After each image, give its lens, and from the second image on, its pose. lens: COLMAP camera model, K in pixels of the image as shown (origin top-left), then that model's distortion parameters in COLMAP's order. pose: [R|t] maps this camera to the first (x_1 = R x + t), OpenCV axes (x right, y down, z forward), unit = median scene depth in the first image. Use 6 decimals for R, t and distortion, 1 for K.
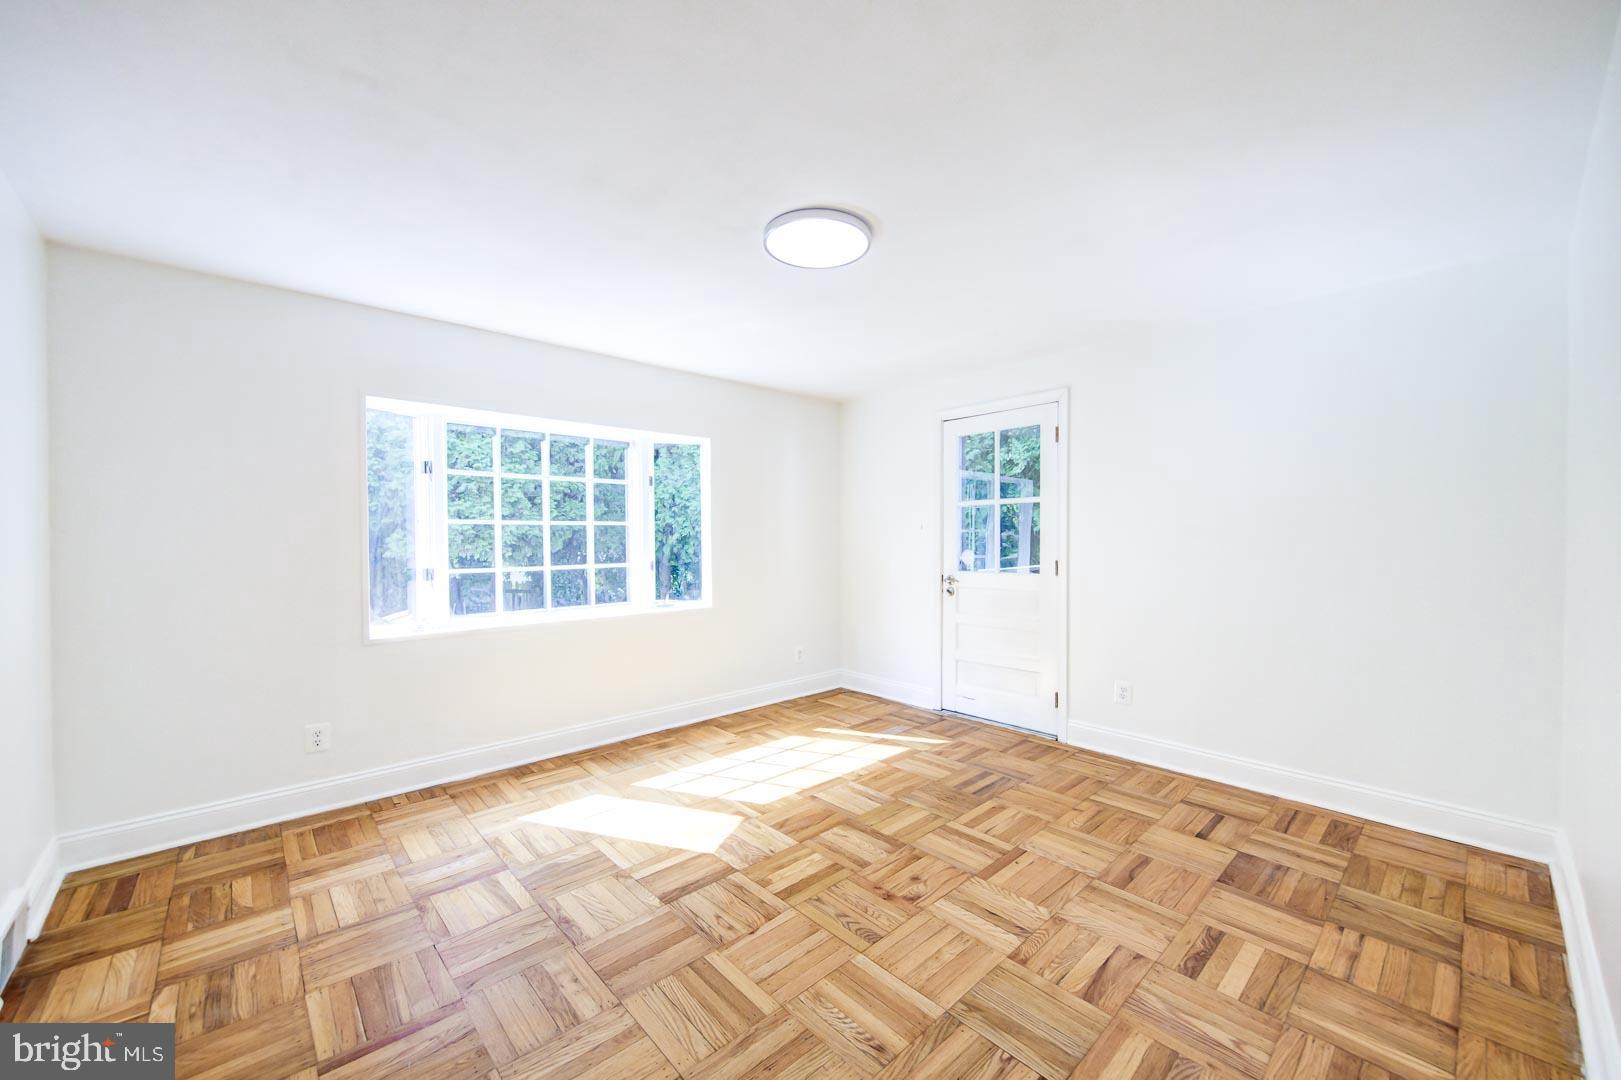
lens RADIAL K [[620.8, 0, 814.1], [0, 620.8, 551.0], [0, 0, 1]] dist [0.007334, -0.002627]
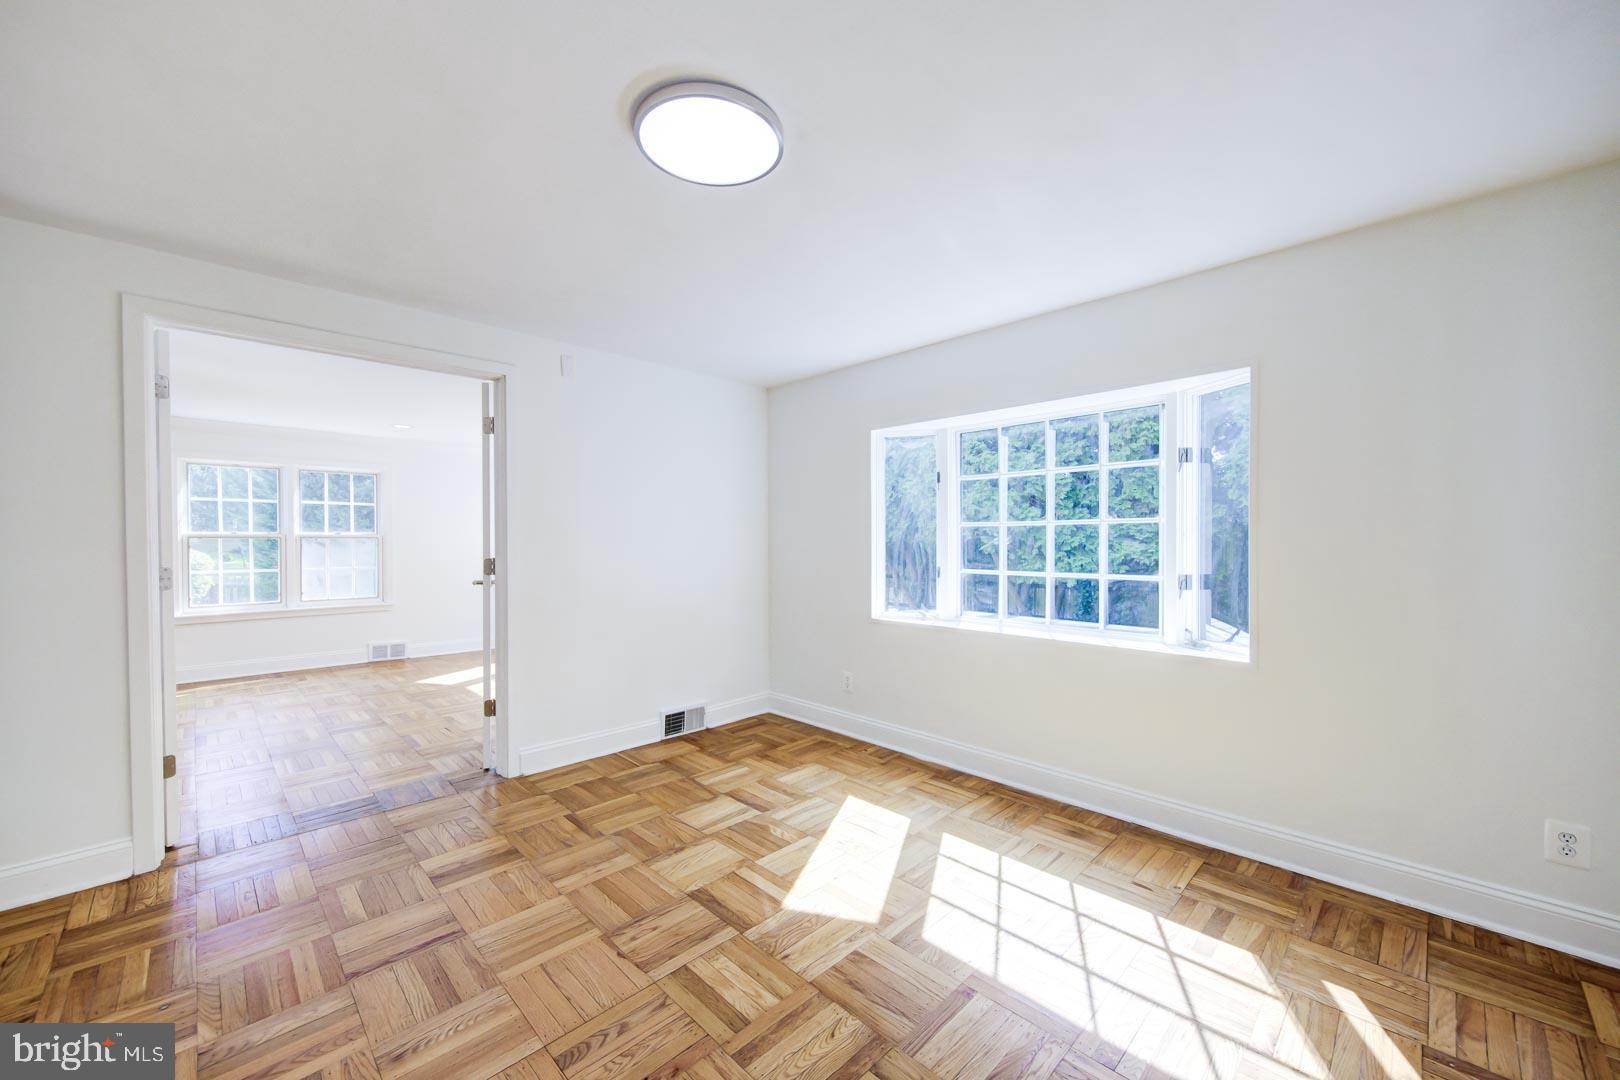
lens RADIAL K [[620.4, 0, 809.5], [0, 620.4, 541.4], [0, 0, 1]] dist [0.007334, -0.002627]
pose [[0.022473, 0.007295, -0.999721, 0.625298], [-0.019583, 0.999785, 0.006855, -0.026073], [0.999556, 0.019423, 0.022611, 0.912047]]
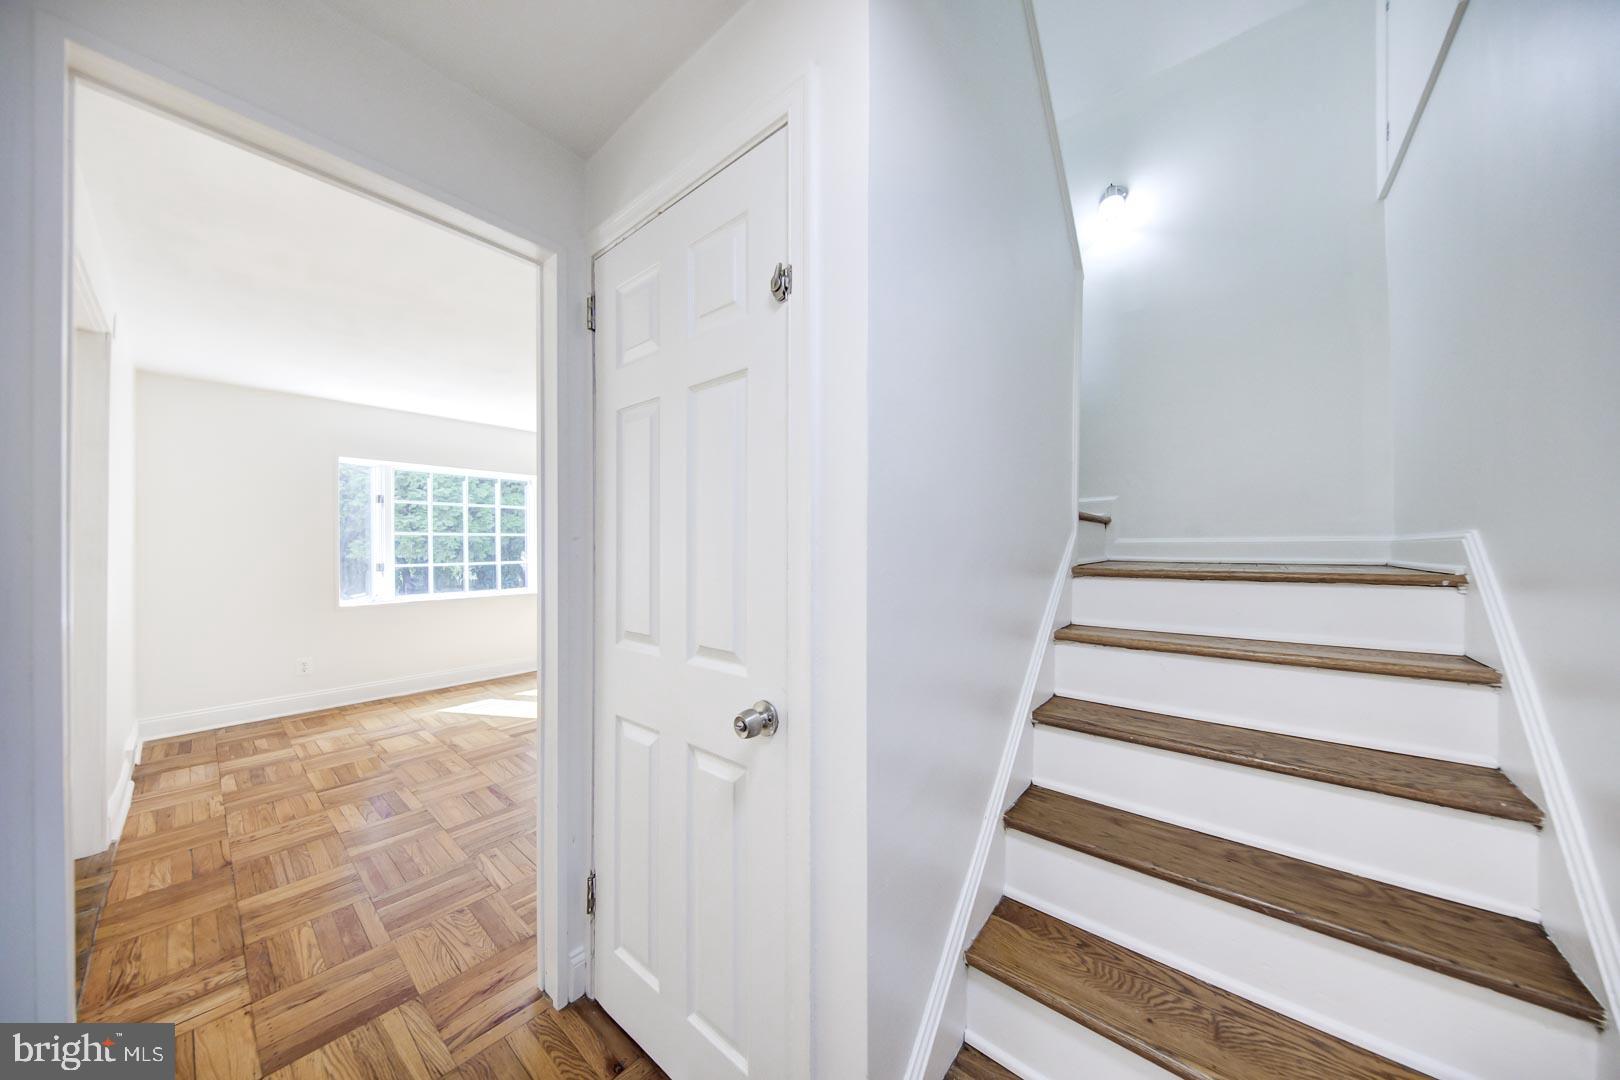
lens RADIAL K [[520.5, 0, 814.3], [0, 520.5, 547.1], [0, 0, 1]] dist [-0.001273, -0.000257]
pose [[0.991618, 0.000933, 0.129203, 0.366680], [0.000881, 0.999902, -0.013988, 0.006942], [-0.129203, 0.013985, 0.991520, -0.548350]]
